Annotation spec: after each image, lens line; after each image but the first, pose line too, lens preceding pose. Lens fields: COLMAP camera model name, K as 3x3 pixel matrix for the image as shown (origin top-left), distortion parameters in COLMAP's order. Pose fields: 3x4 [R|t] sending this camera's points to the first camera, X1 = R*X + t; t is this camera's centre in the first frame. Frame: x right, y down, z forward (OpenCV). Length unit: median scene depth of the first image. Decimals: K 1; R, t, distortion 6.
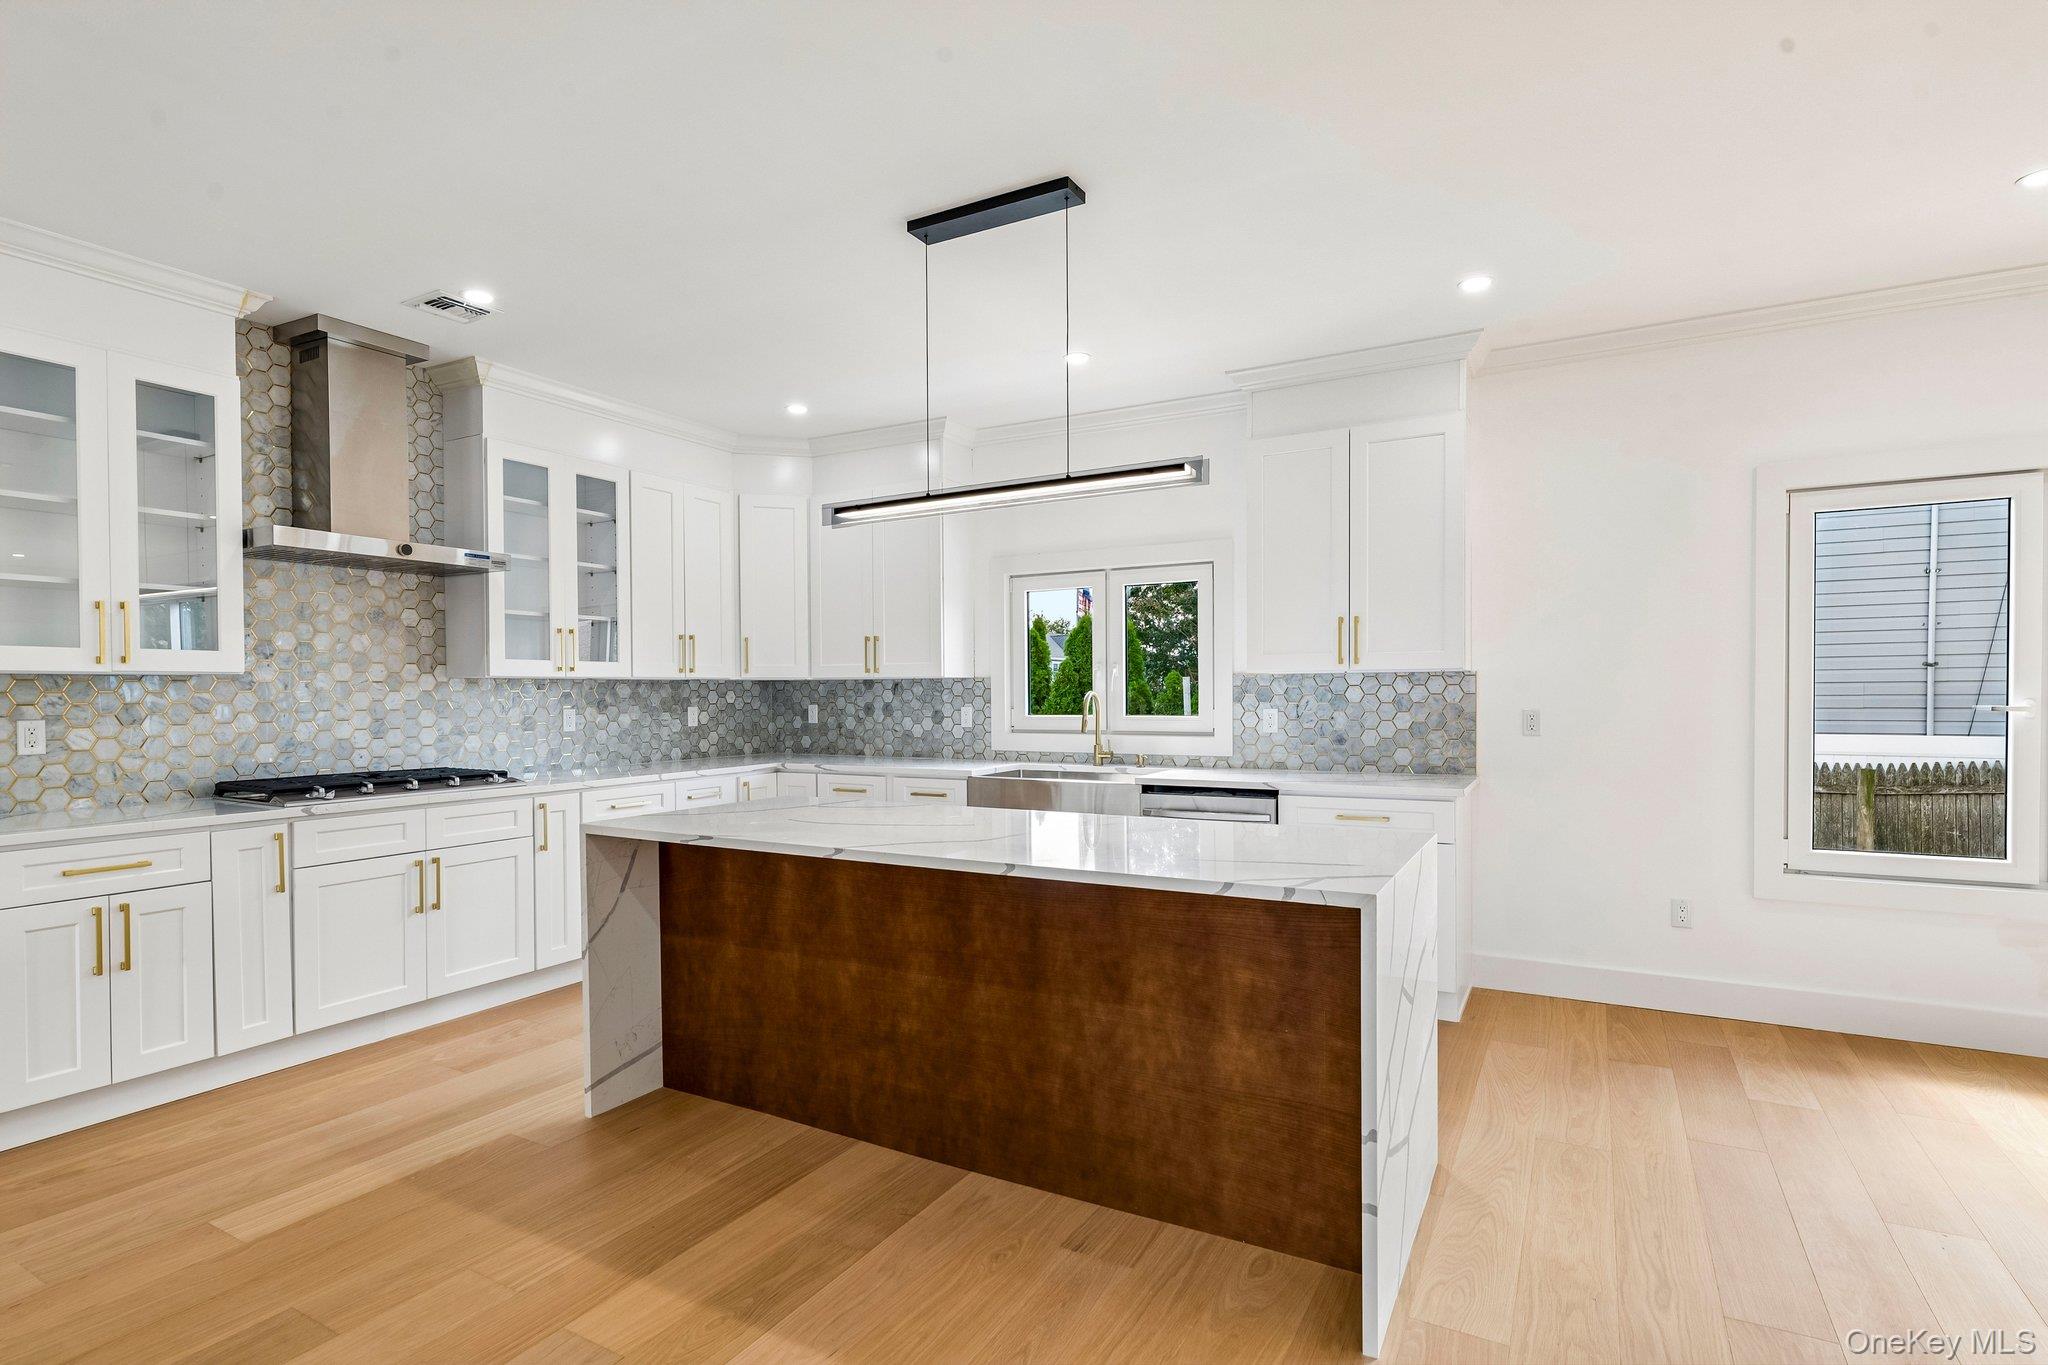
lens RADIAL K [[1008.6, 0, 1018.9], [0, 1008.6, 702.0], [0, 0, 1]] dist [0.000995, -0.001186]
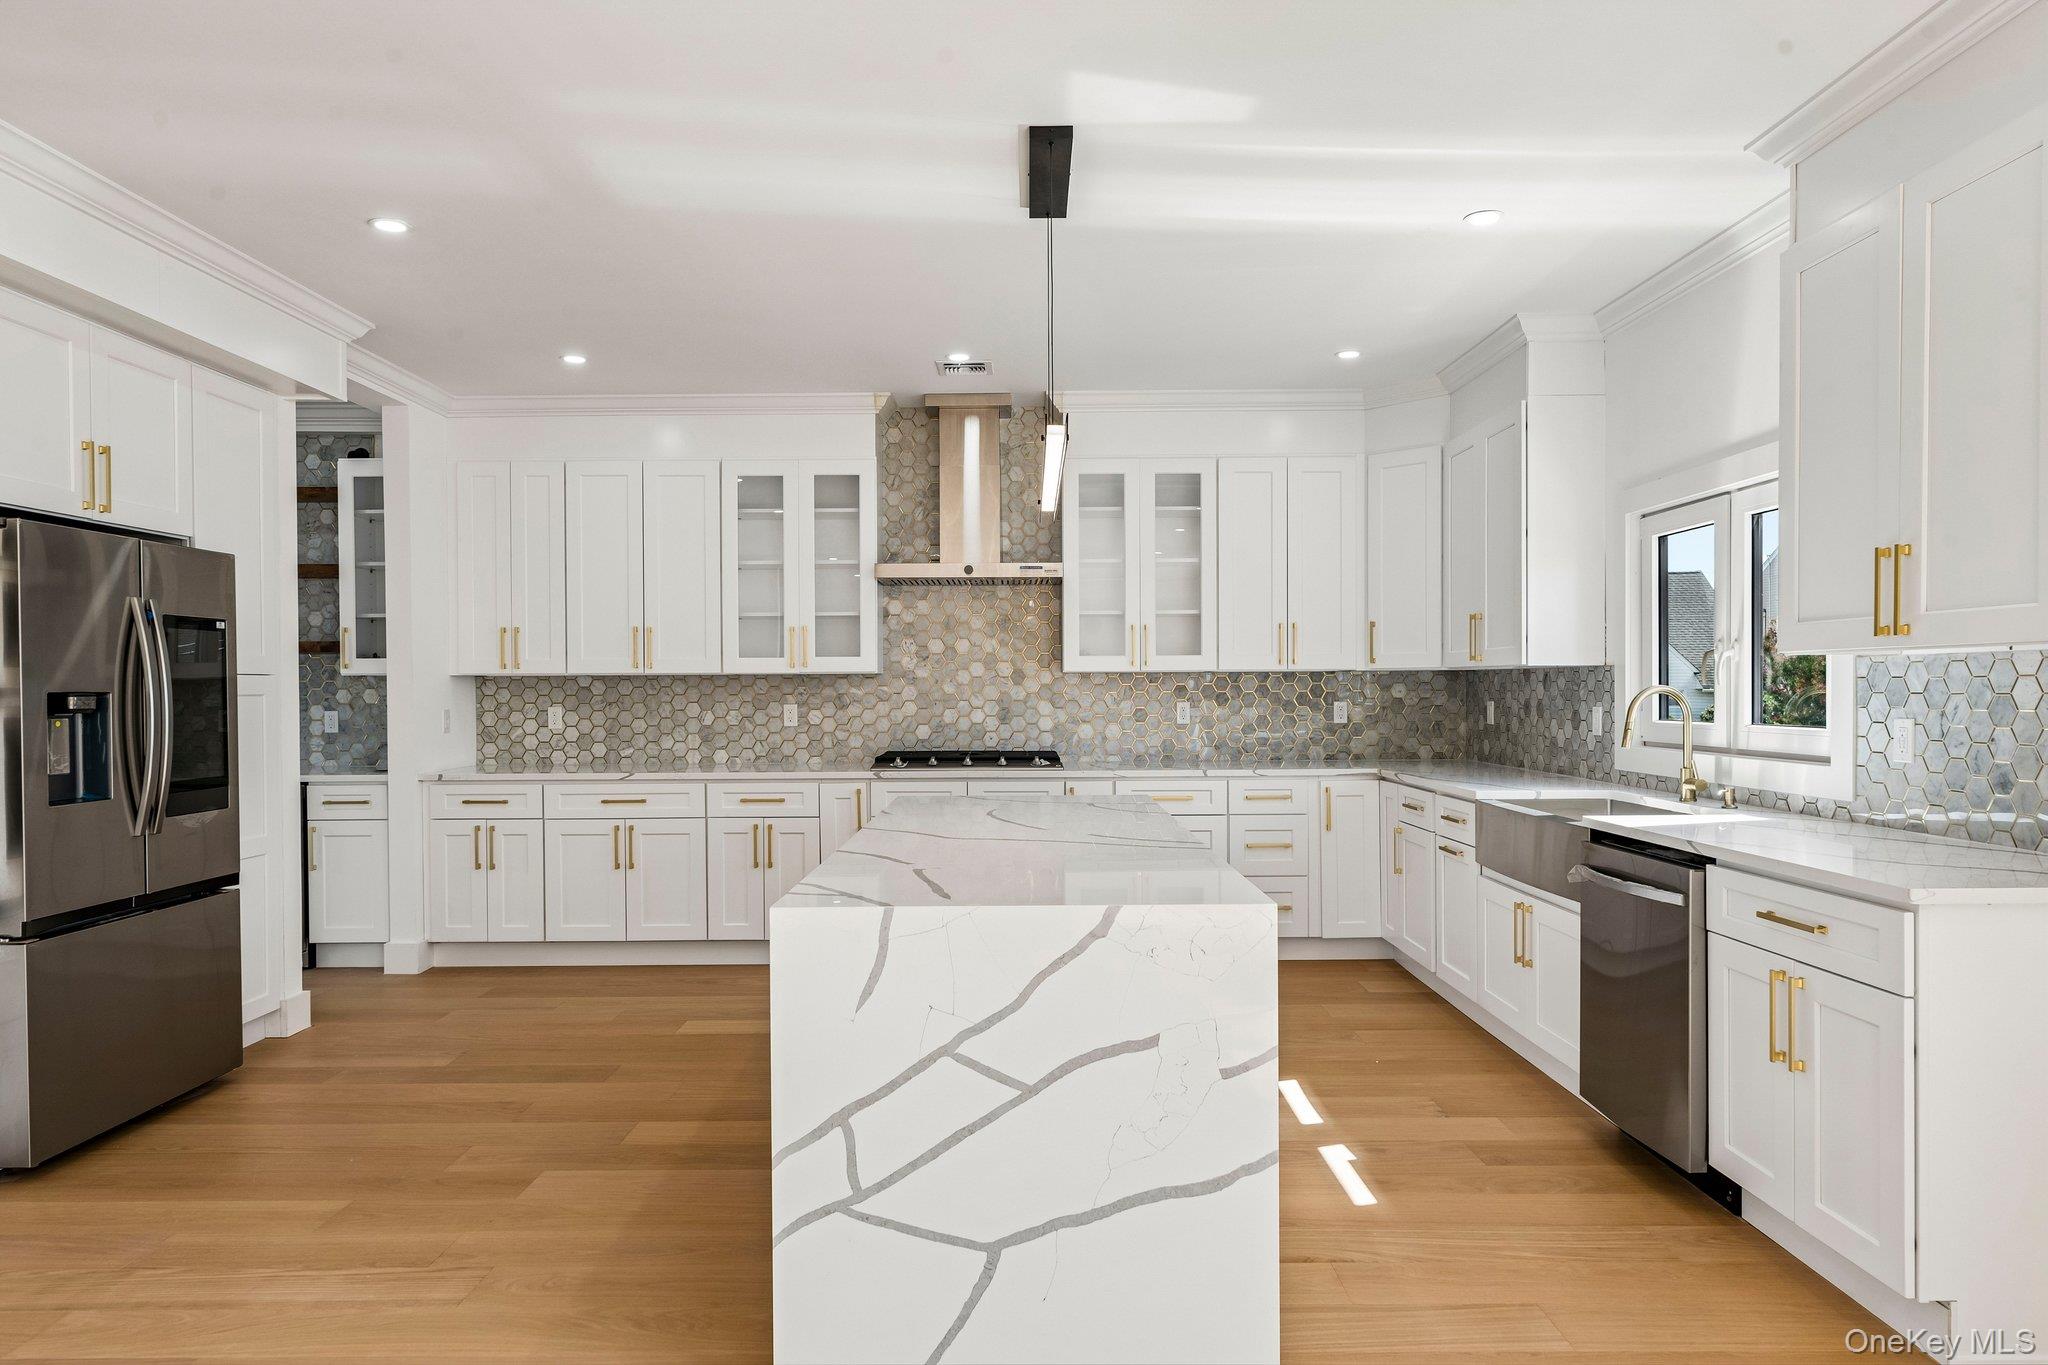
lens RADIAL K [[1240.2, 0, 1019.1], [0, 1240.2, 701.3], [0, 0, 1]] dist [0.004730, 0.000082]
pose [[0.491118, 0.013292, -0.870991, 0.593851], [-0.006458, 0.999912, 0.011618, -0.007400], [0.871069, -0.000081, 0.491161, 0.255277]]
